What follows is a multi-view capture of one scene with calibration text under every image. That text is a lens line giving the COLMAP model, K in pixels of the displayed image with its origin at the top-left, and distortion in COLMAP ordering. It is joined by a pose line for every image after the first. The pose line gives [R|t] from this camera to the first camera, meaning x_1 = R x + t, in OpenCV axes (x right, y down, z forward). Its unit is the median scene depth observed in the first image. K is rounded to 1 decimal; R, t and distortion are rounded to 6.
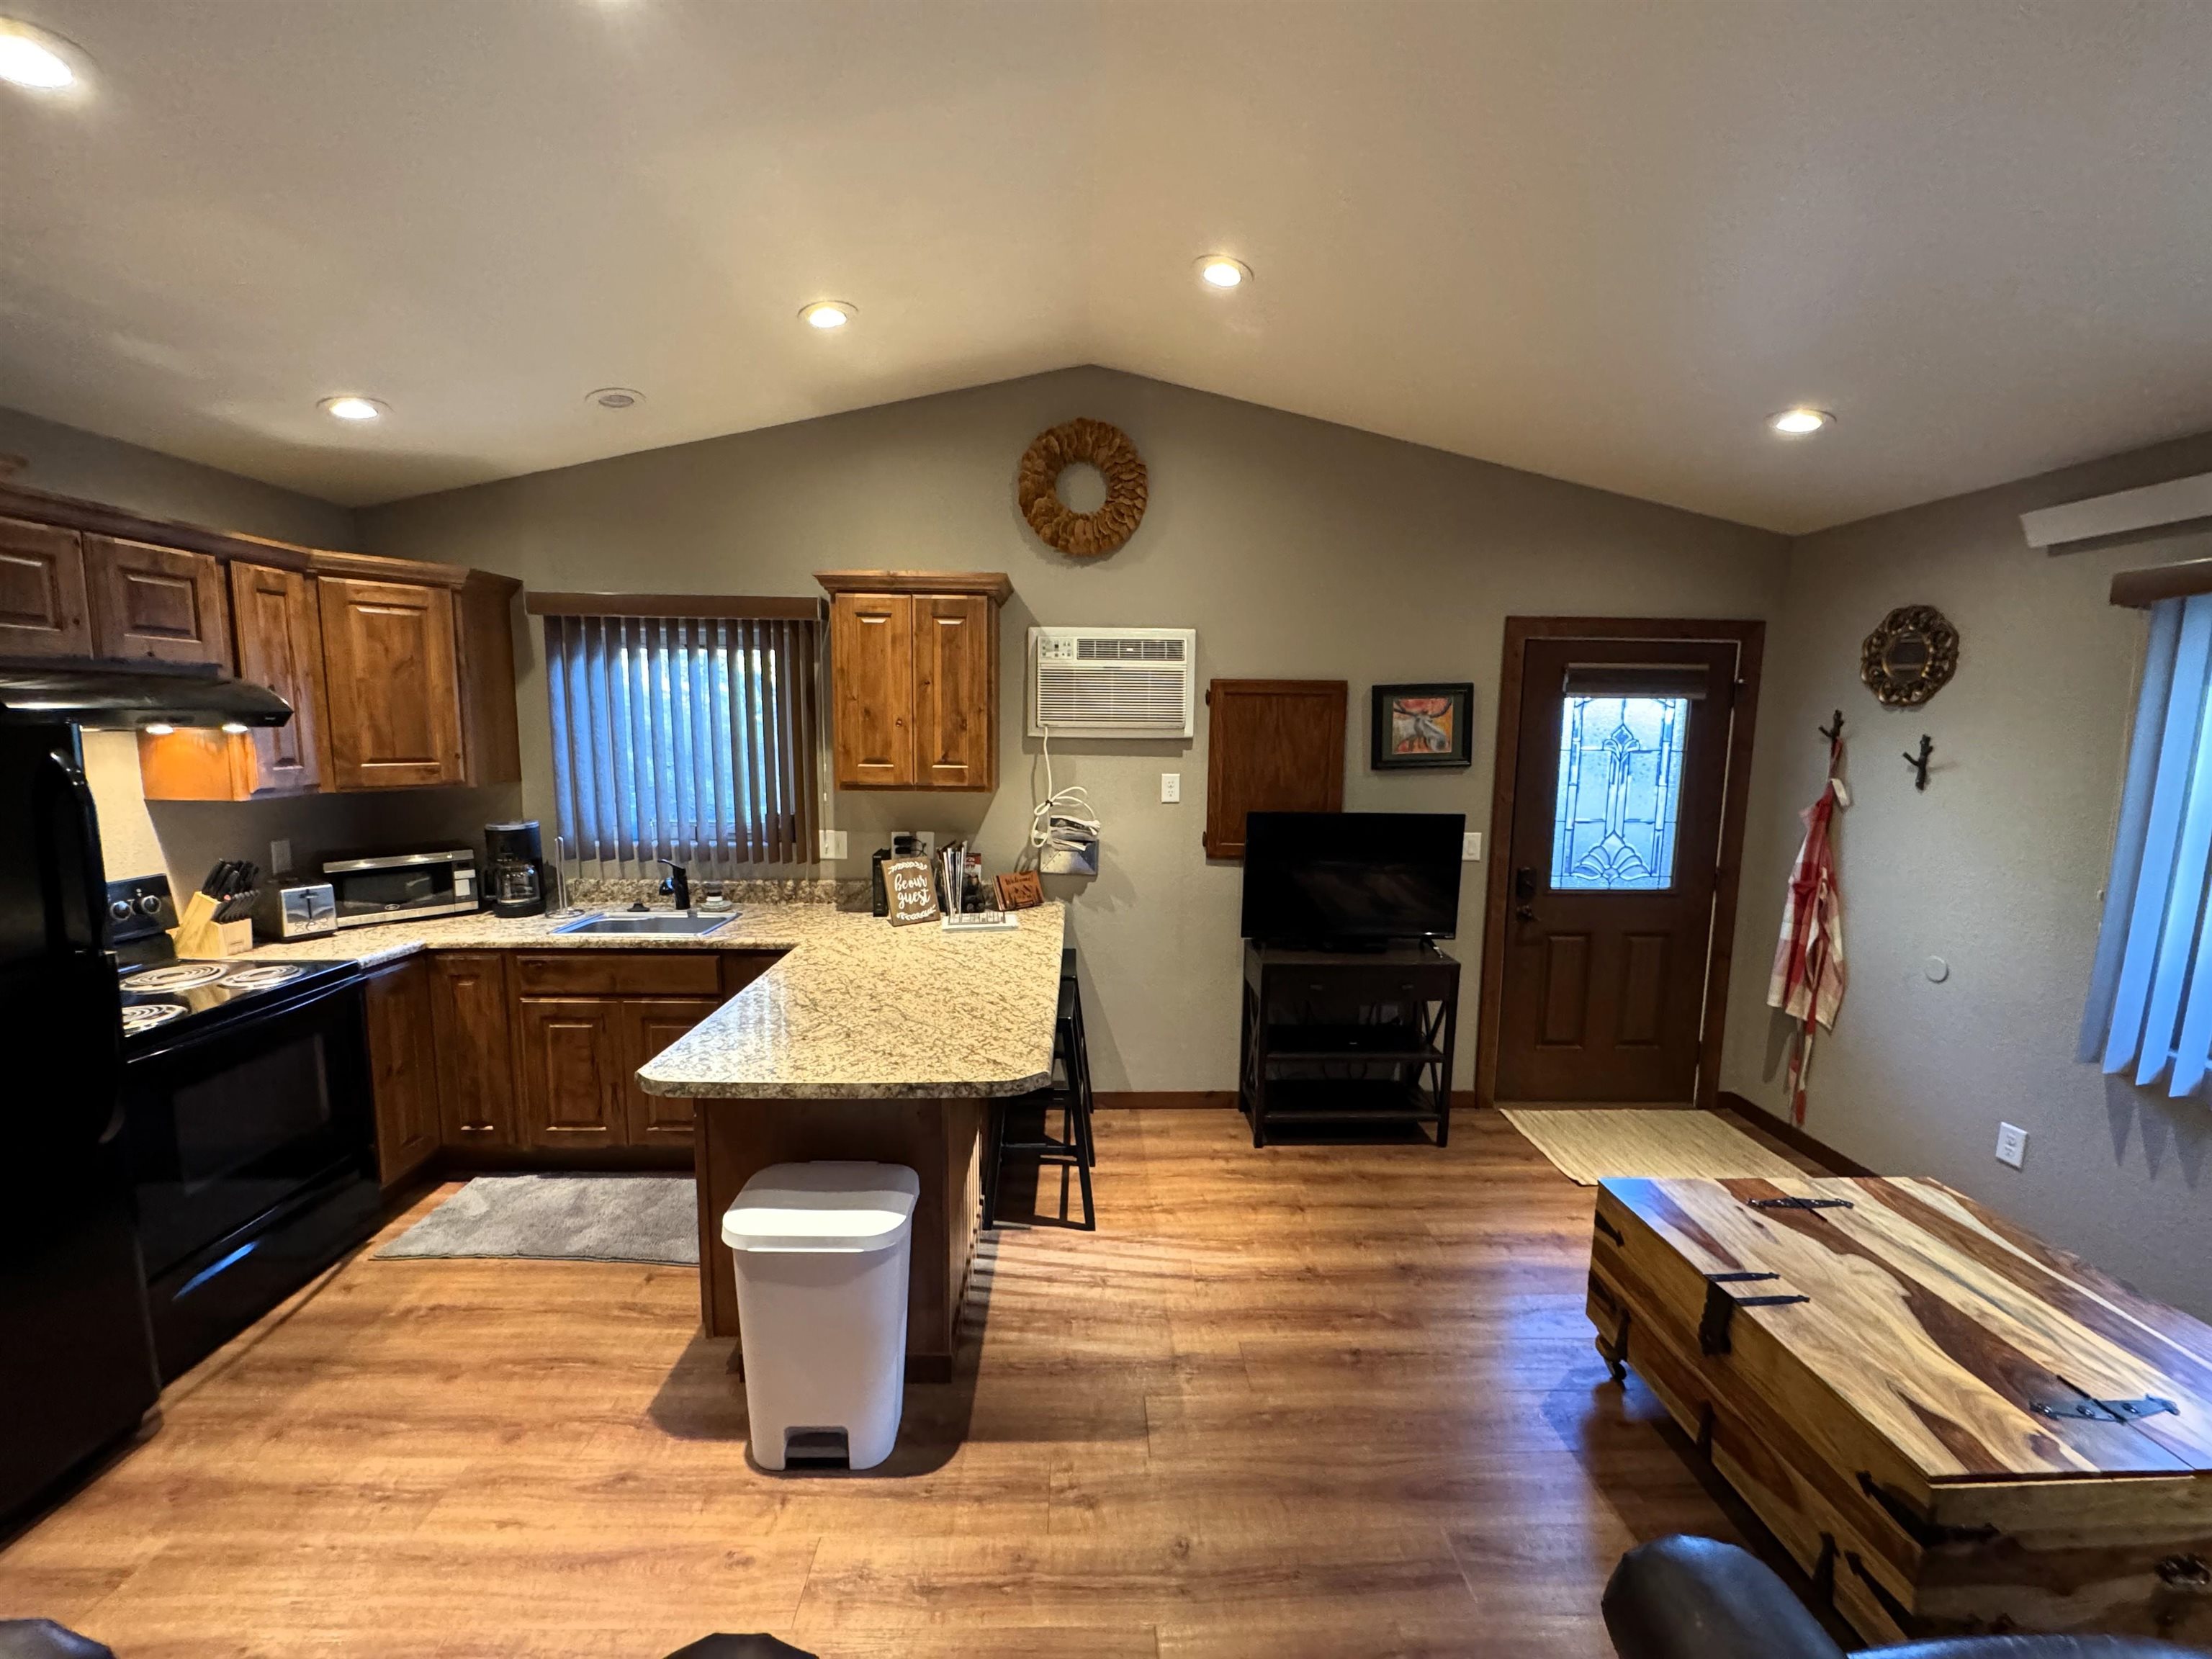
lens RADIAL K [[881.7, 0, 1103.4], [0, 881.7, 827.1], [0, 0, 1]] dist [-0.004644, 0.000516]
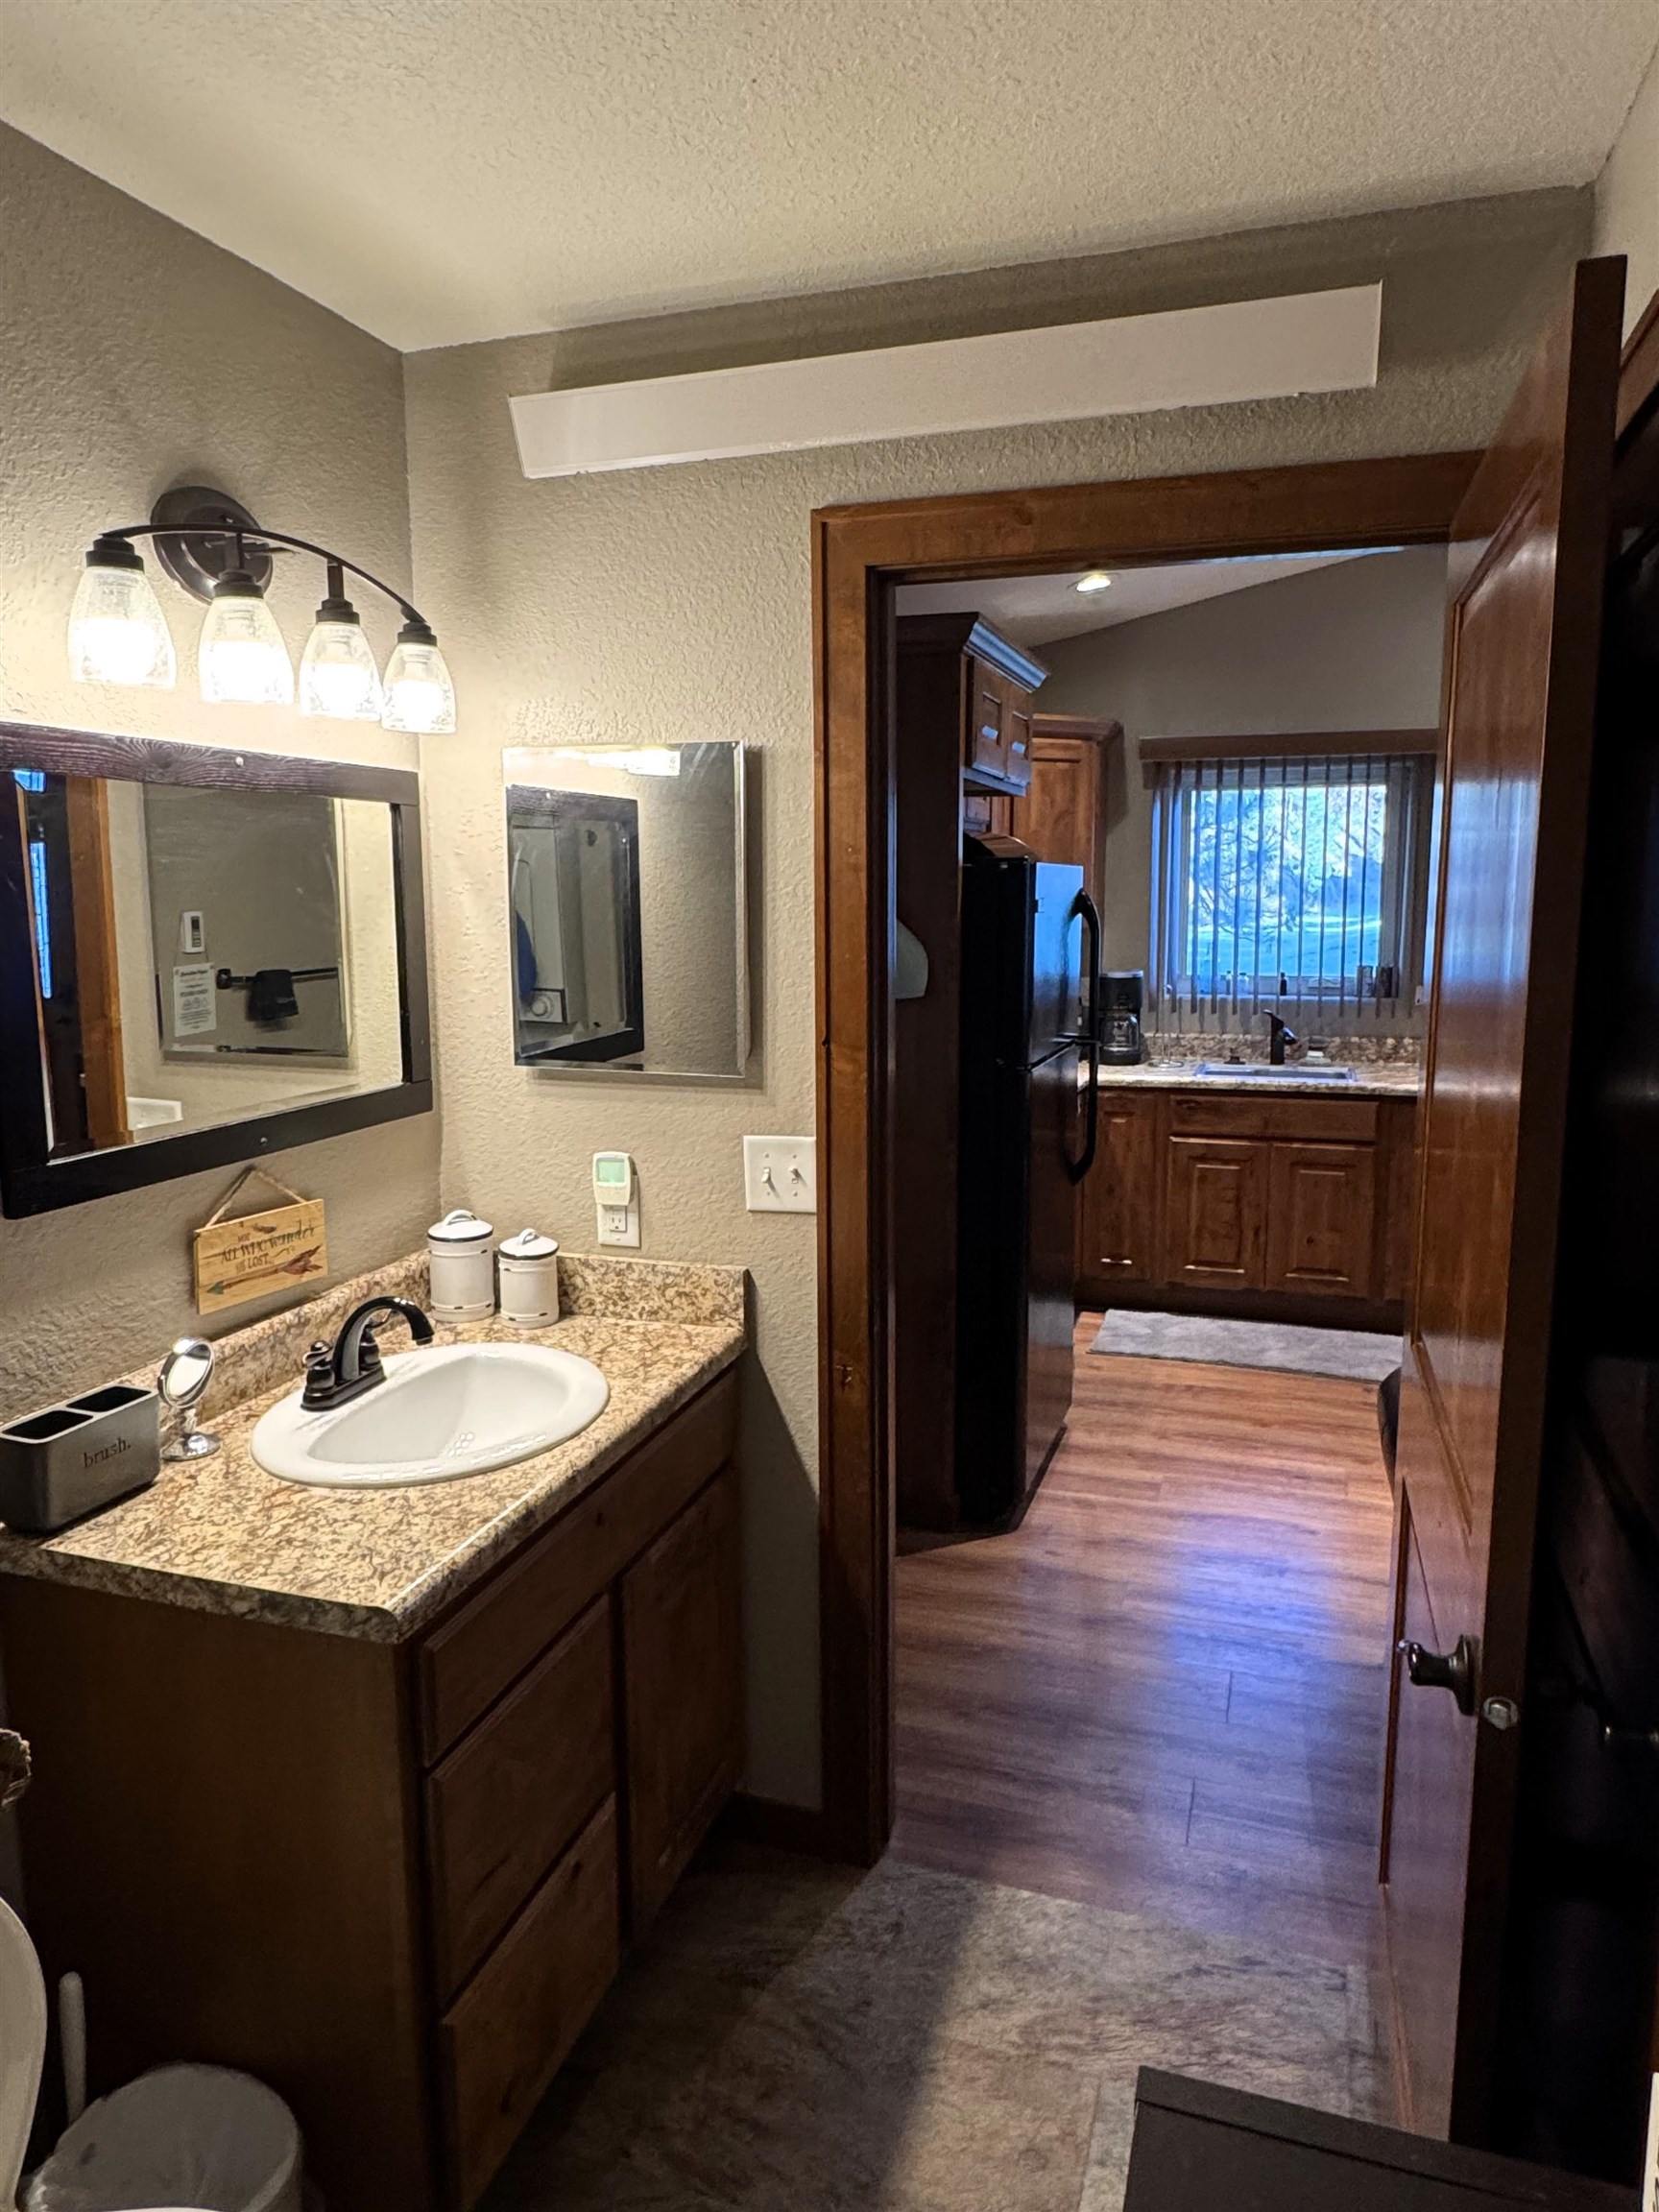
lens RADIAL K [[1408.2, 0, 828.0], [0, 1408.2, 1099.1], [0, 0, 1]] dist [-0.004541, -0.000833]
pose [[0.939972, 0.034544, -0.339498, -0.485001], [-0.021947, 0.998923, 0.040876, 0.092046], [0.340544, -0.030971, 0.939718, -0.695761]]
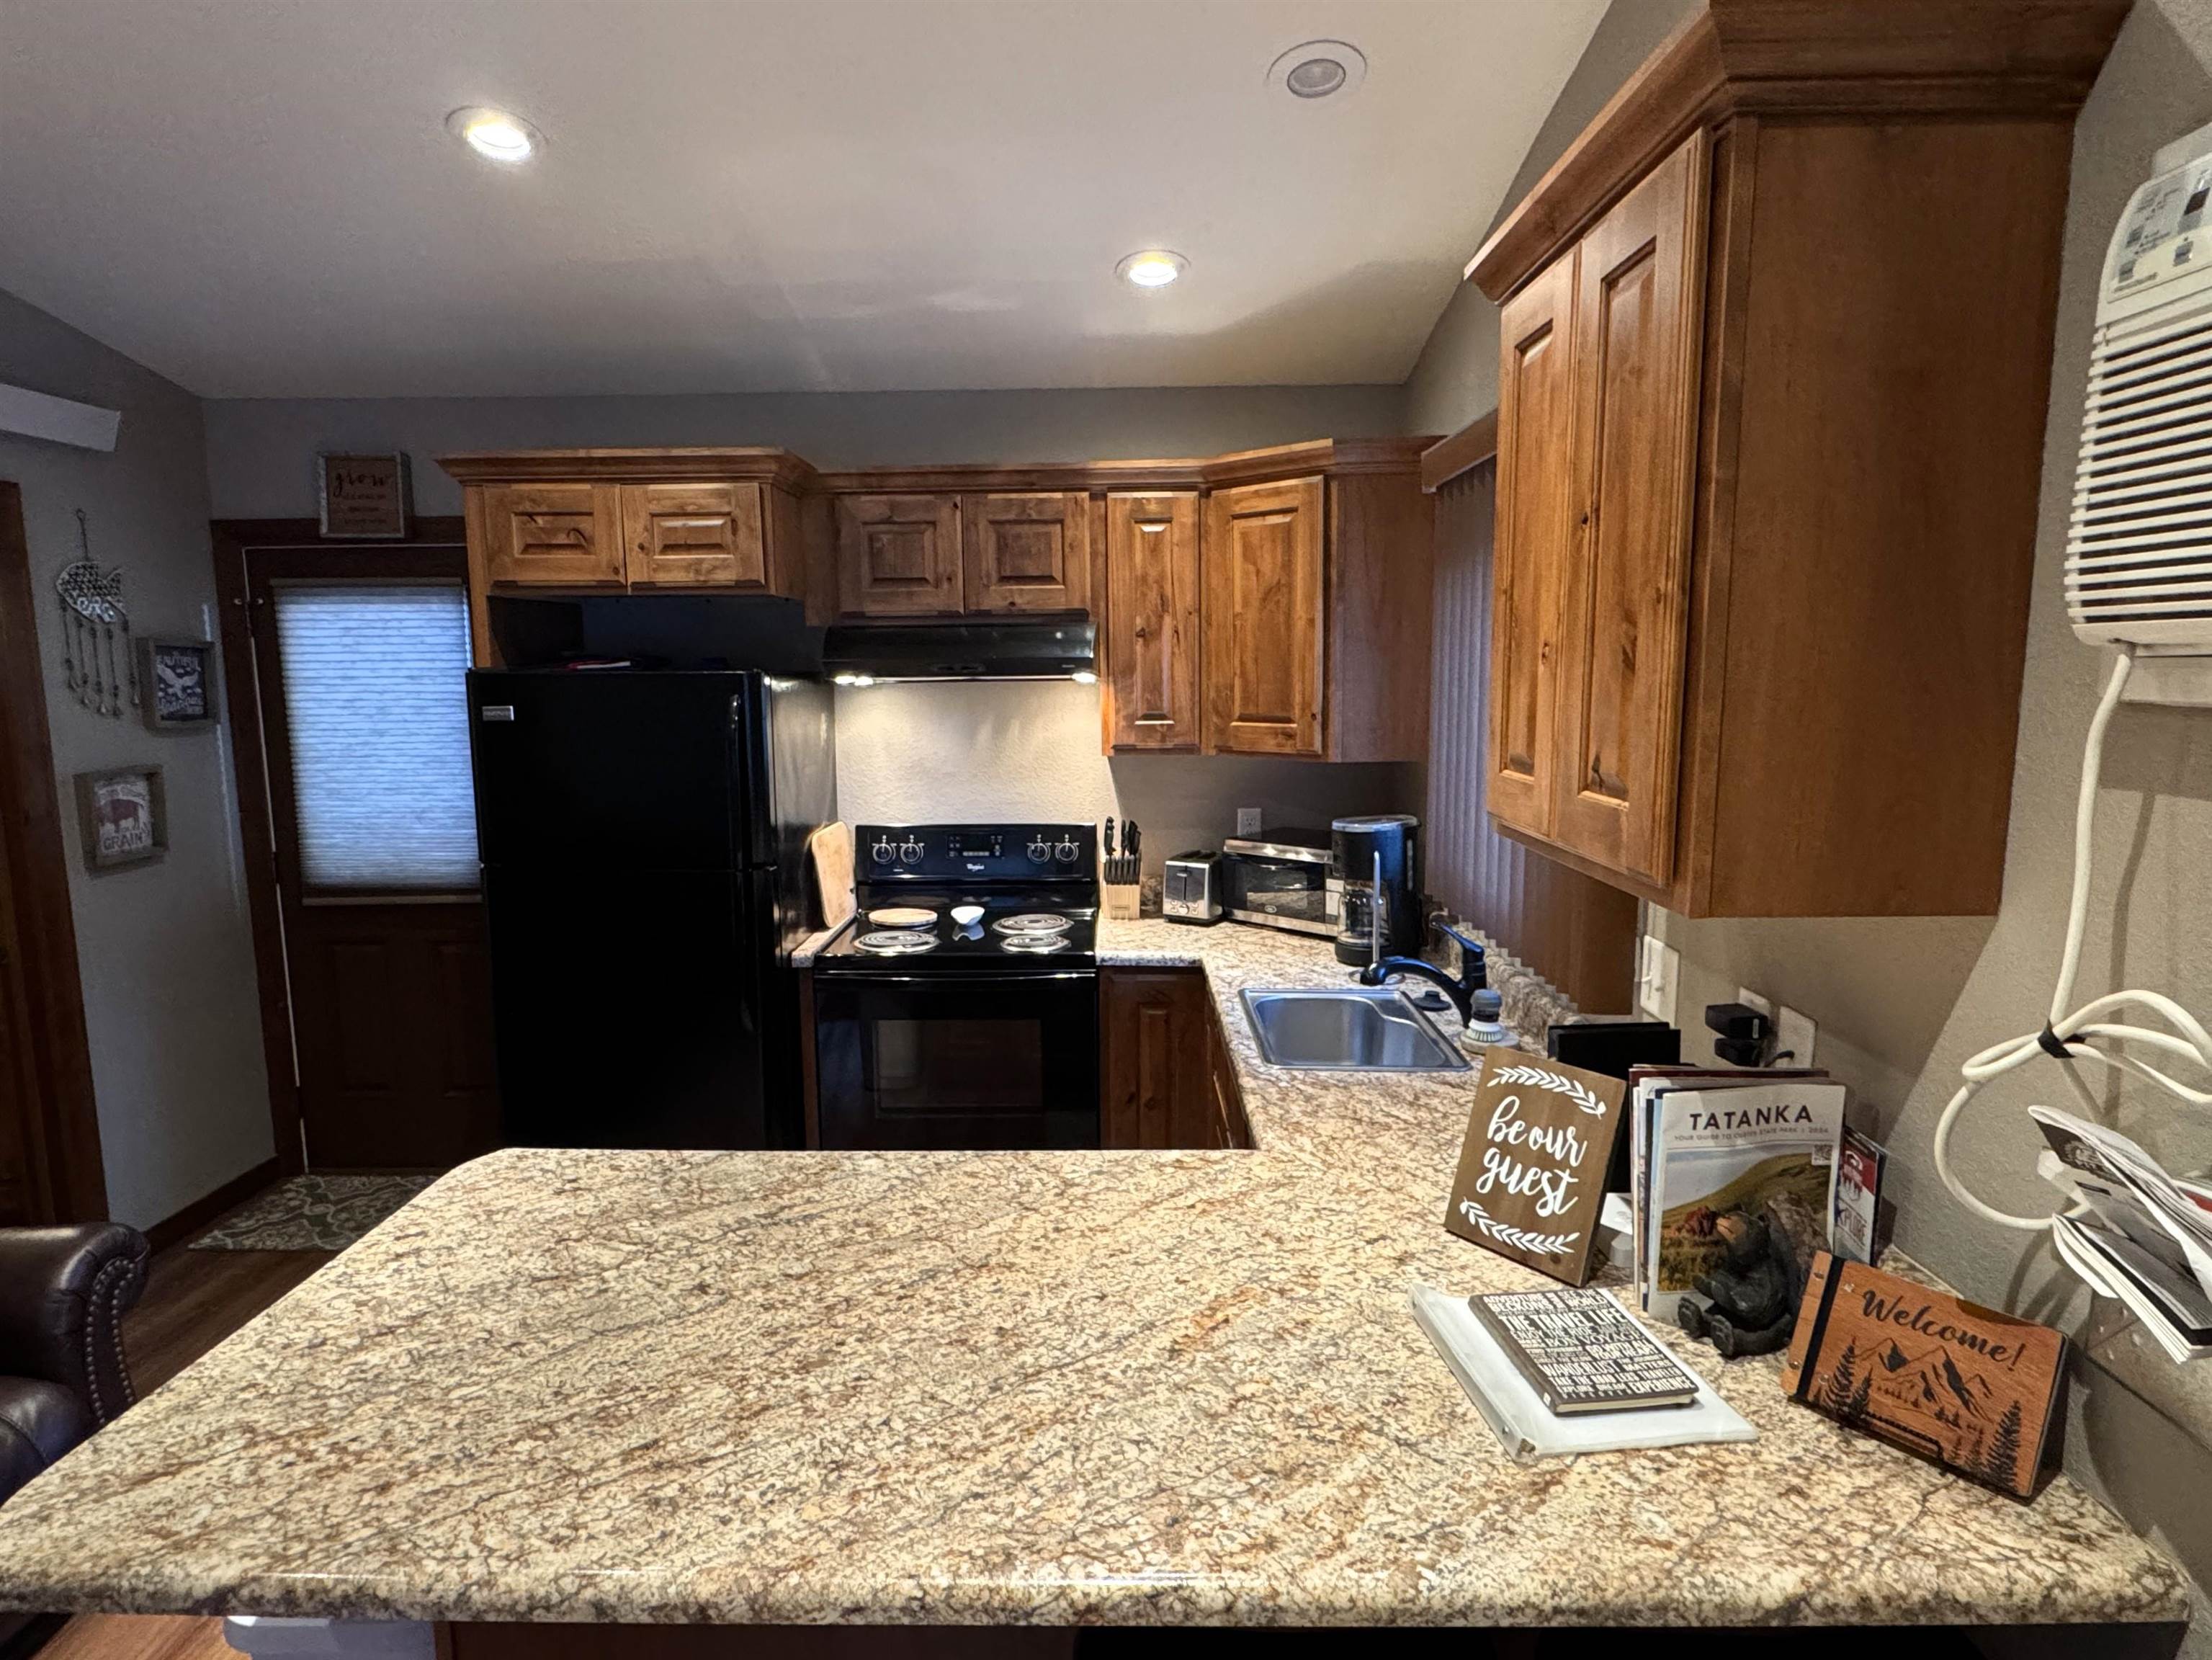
lens RADIAL K [[1197.1, 0, 1096.9], [0, 1197.1, 832.9], [0, 0, 1]] dist [-0.003772, 0.000419]
pose [[-0.044367, 0.123618, -0.991338, 0.244485], [-0.109167, 0.985772, 0.127809, -0.097856], [0.993033, 0.113892, -0.030241, 0.923226]]
